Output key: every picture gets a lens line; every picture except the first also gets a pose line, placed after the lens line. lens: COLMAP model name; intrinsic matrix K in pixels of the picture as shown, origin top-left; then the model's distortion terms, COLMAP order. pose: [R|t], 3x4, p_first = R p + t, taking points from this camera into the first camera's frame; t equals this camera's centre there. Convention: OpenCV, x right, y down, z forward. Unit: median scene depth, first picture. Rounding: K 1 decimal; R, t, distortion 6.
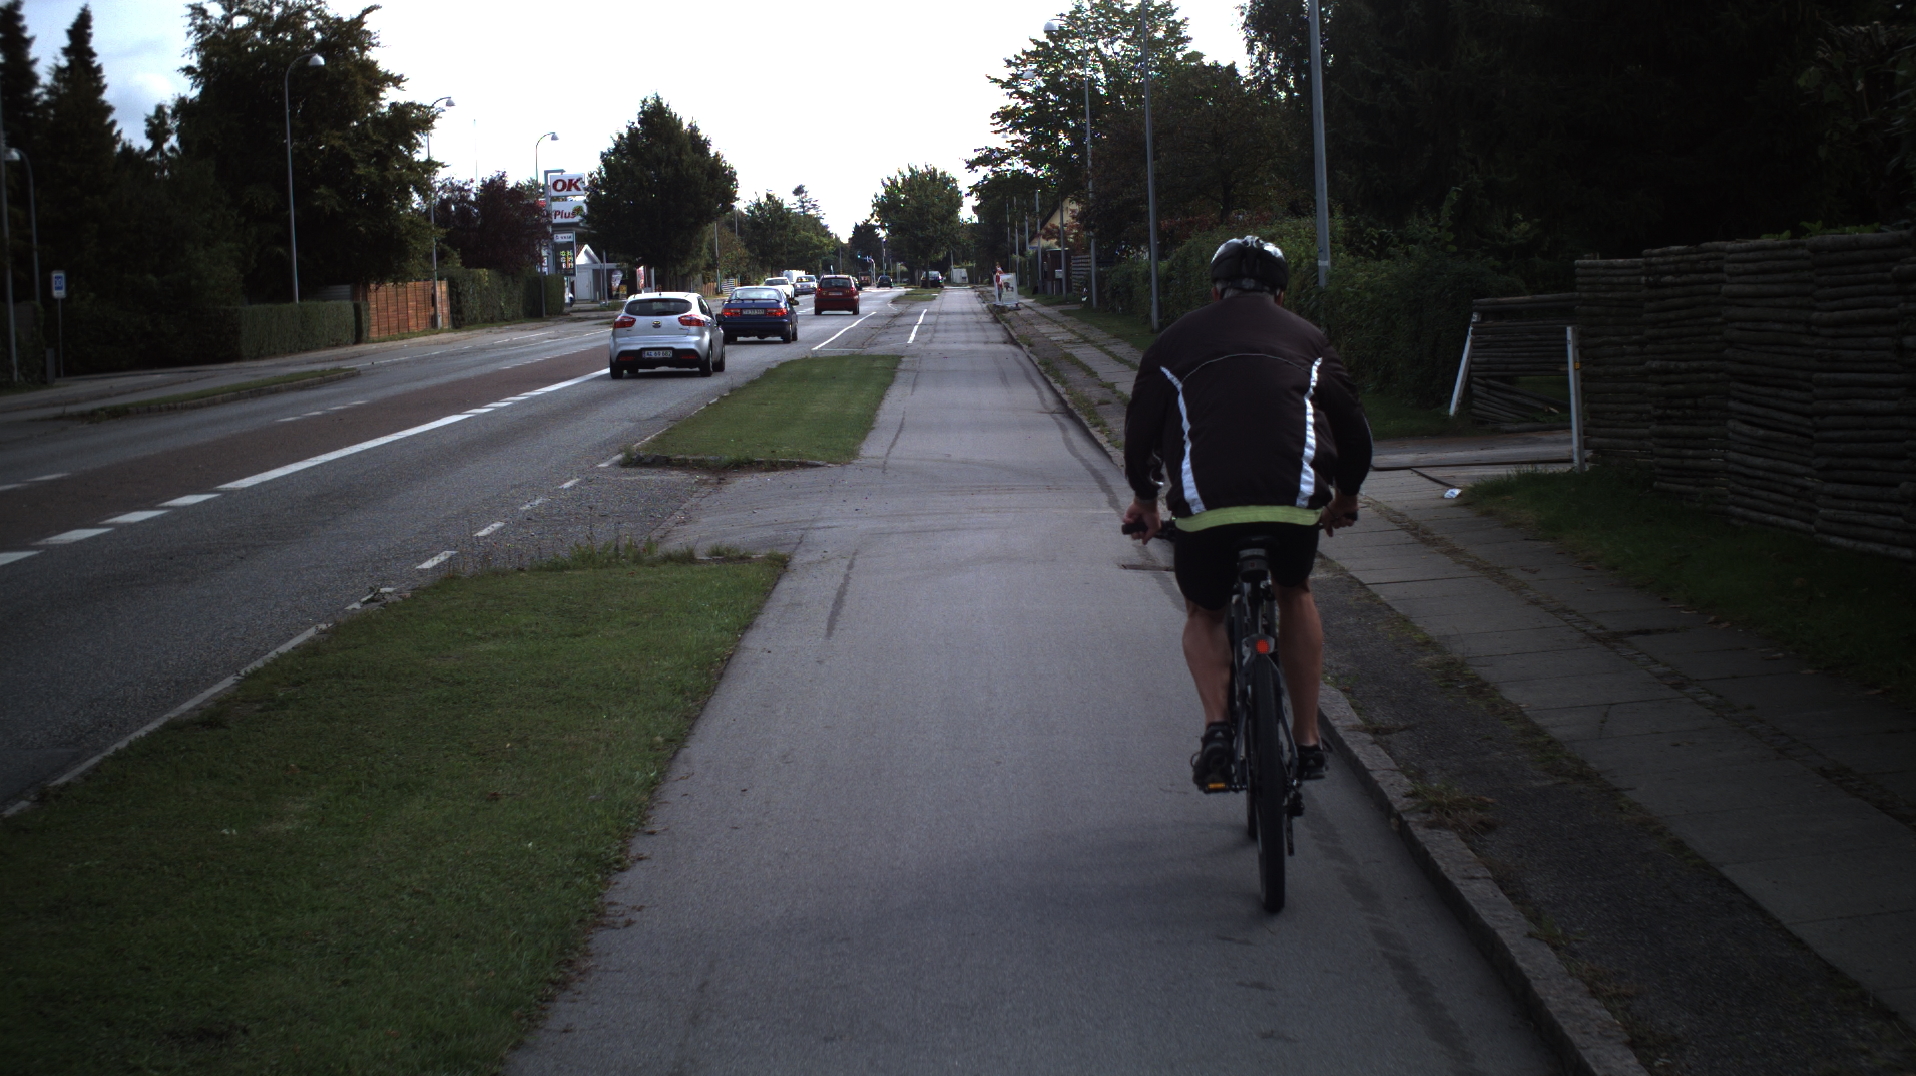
lens RADIAL K [[5703.2, 0, 958.0], [0, 5703.2, 538.0], [0, 0, 1]] dist [-0.304731, -0.298401]
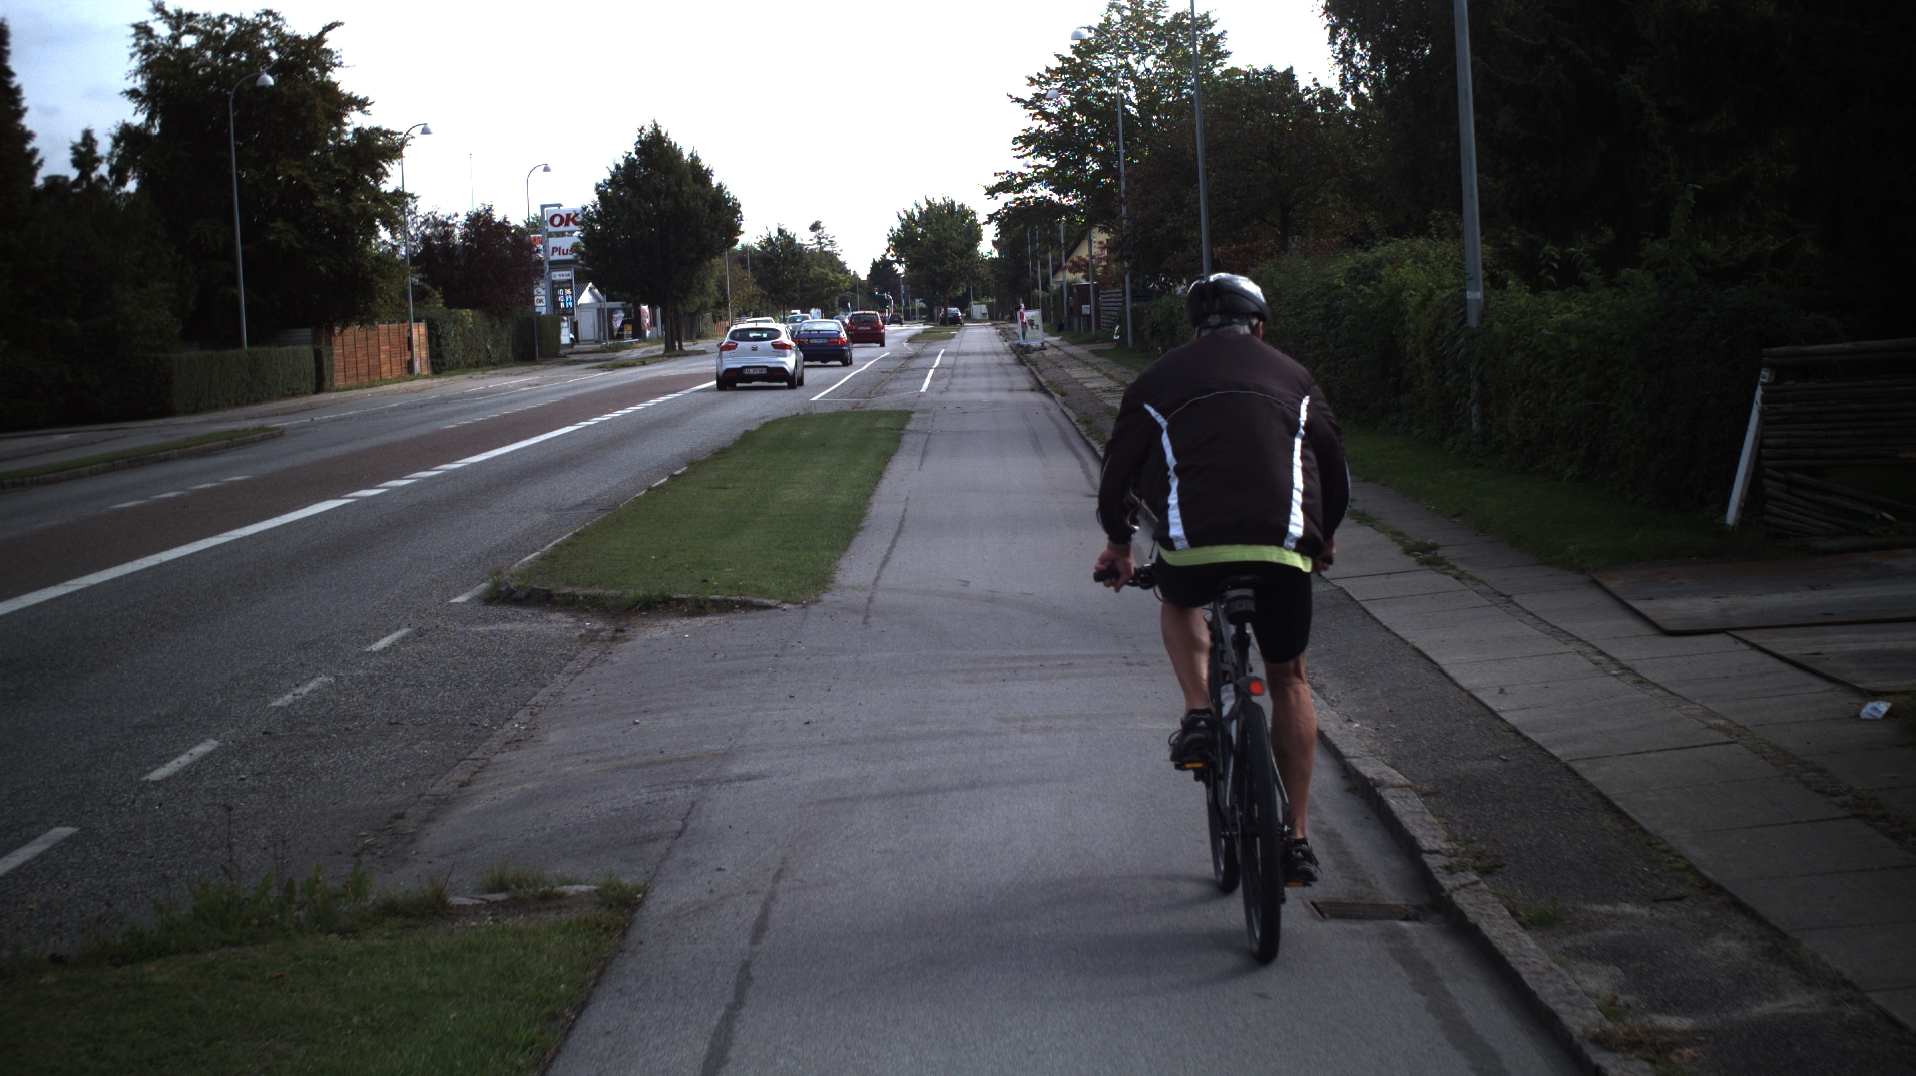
lens RADIAL K [[4430.3, 0, 958.0], [0, 4430.3, 538.0], [0, 0, 1]] dist [-0.296493, 0.332379]
pose [[0.999963, -0.007220, -0.004777, -0.000083], [0.007247, 0.999958, 0.005545, -0.013676], [0.004737, -0.005579, 0.999973, 0.285996]]
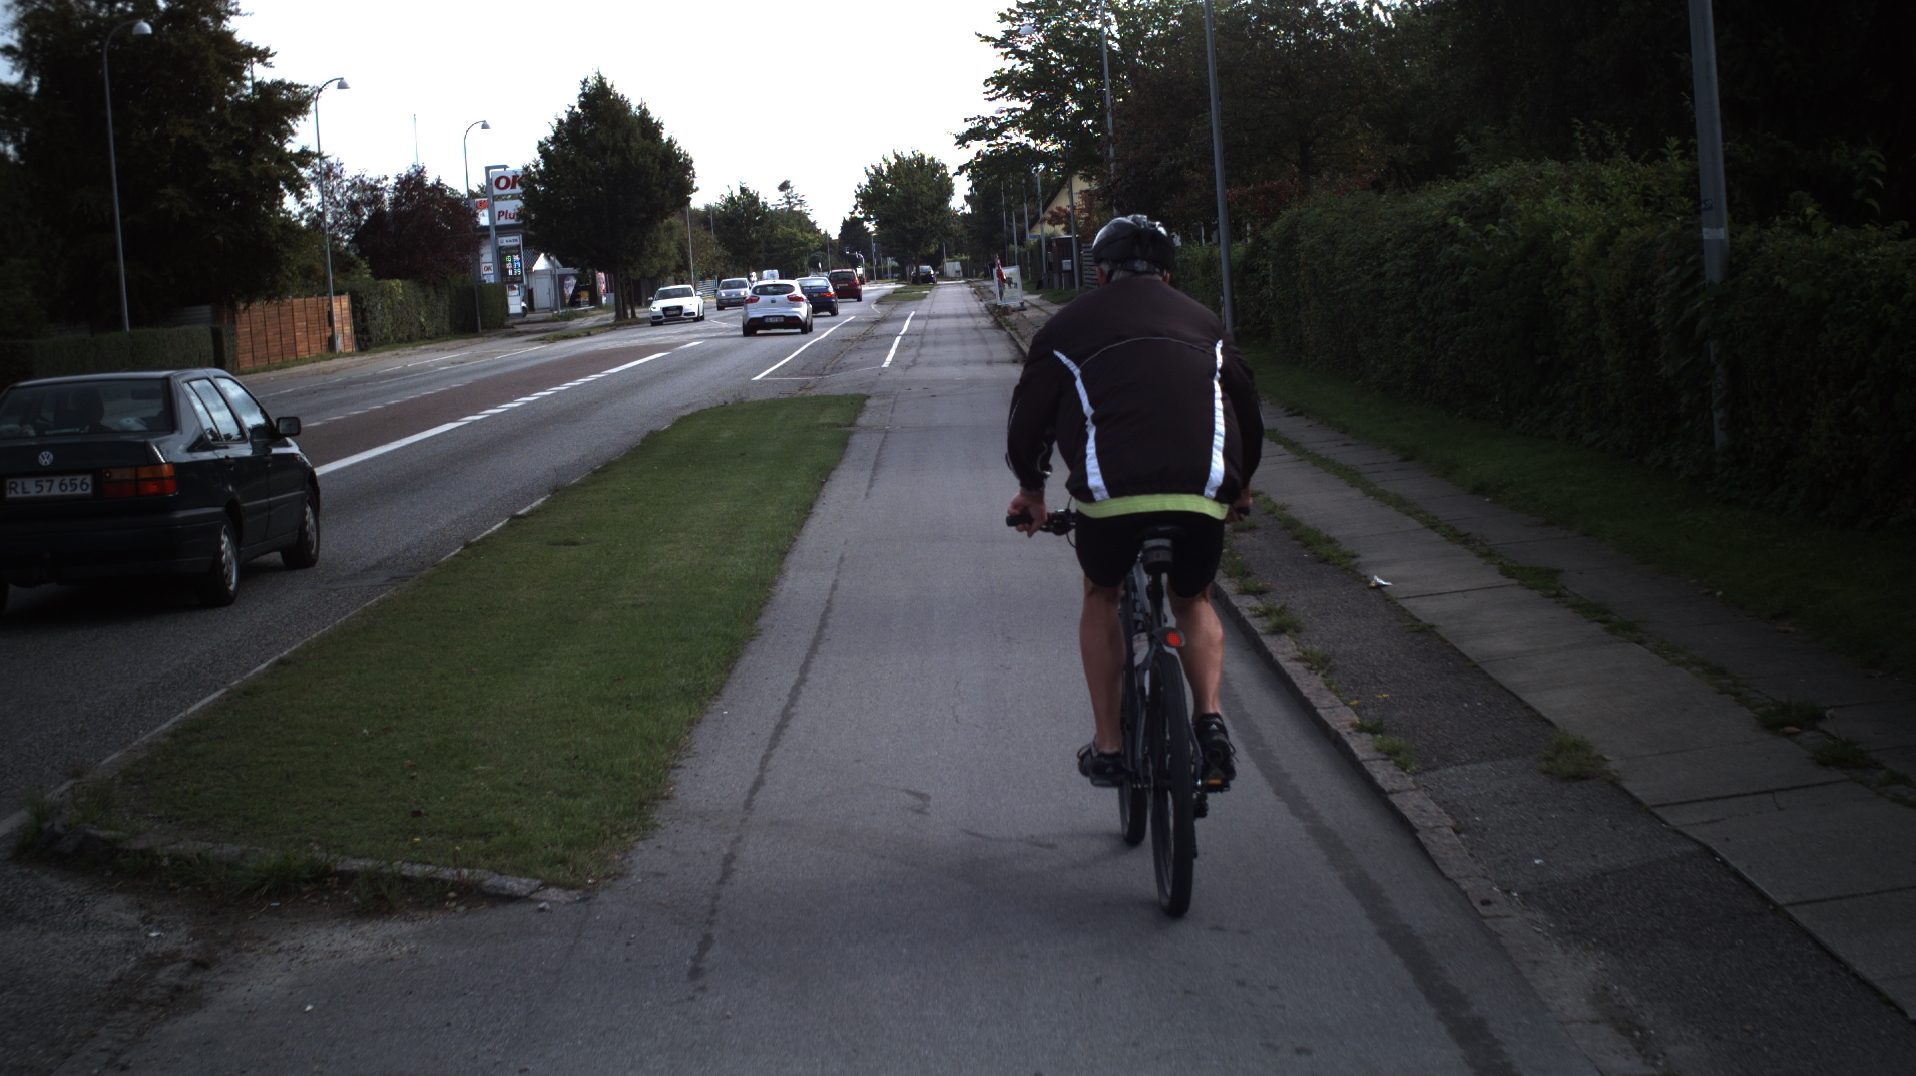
lens RADIAL K [[3625.5, 0, 958.0], [0, 3625.5, 538.0], [0, 0, 1]] dist [-0.211617, 0.060876]
pose [[0.999576, -0.029091, -0.001365, 0.000745], [0.029119, 0.999149, 0.029200, -0.022300], [0.000514, -0.029228, 0.999573, 0.466437]]
